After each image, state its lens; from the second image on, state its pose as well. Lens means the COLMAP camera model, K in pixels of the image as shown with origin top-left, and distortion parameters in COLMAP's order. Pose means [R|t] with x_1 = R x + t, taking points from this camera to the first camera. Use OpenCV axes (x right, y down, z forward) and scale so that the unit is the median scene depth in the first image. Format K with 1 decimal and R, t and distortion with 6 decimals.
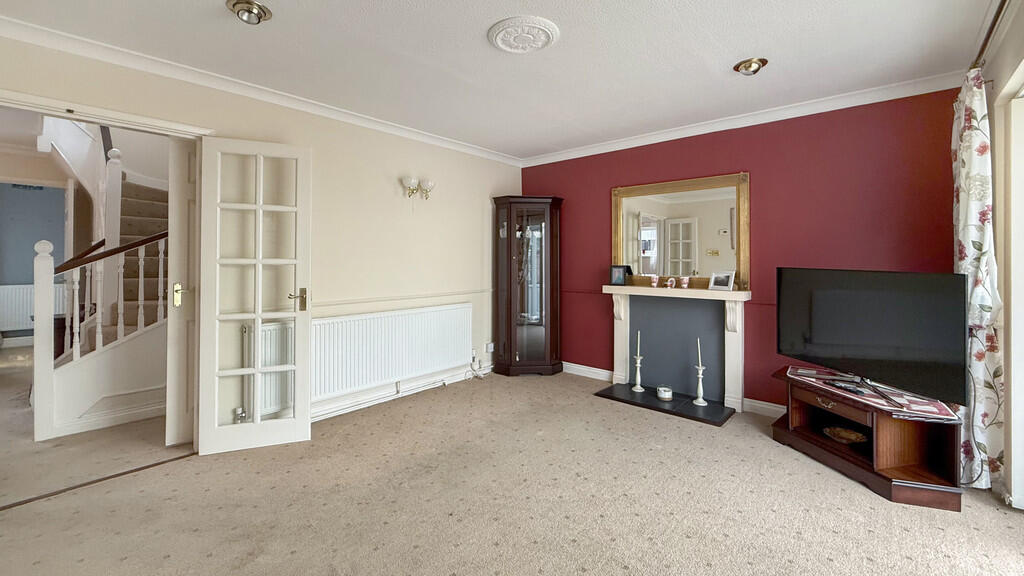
lens RADIAL K [[424.2, 0, 512.1], [0, 424.2, 256.8], [0, 0, 1]] dist [-0.000226, -0.000125]
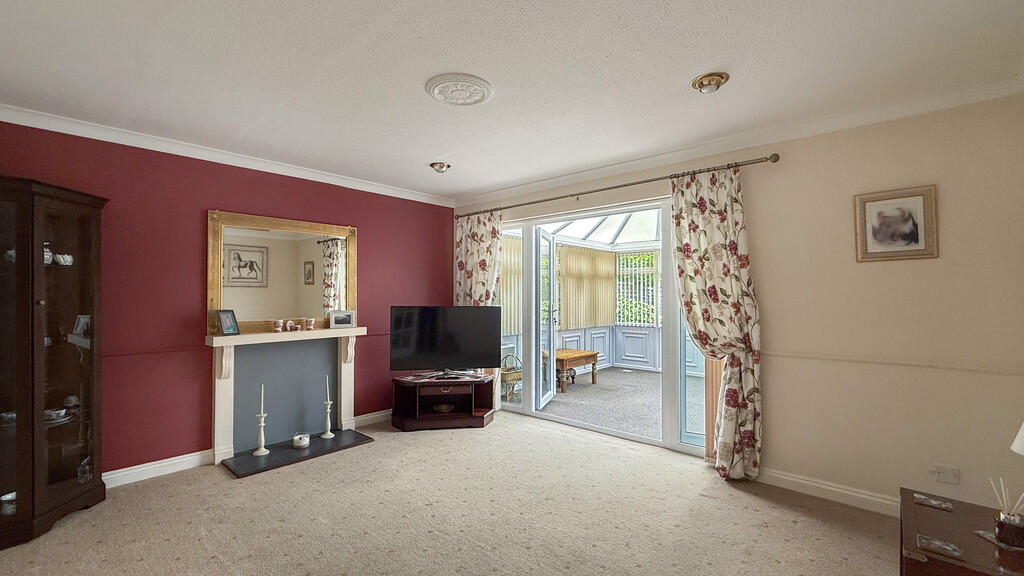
lens RADIAL K [[422.4, 0, 514.1], [0, 422.4, 289.3], [0, 0, 1]] dist [0.001488, 0.000117]
pose [[0.004924, 0.013692, 0.999894, -0.609355], [0.000035, 0.999906, -0.013692, -0.008588], [-0.999988, 0.000103, 0.004923, 0.520908]]
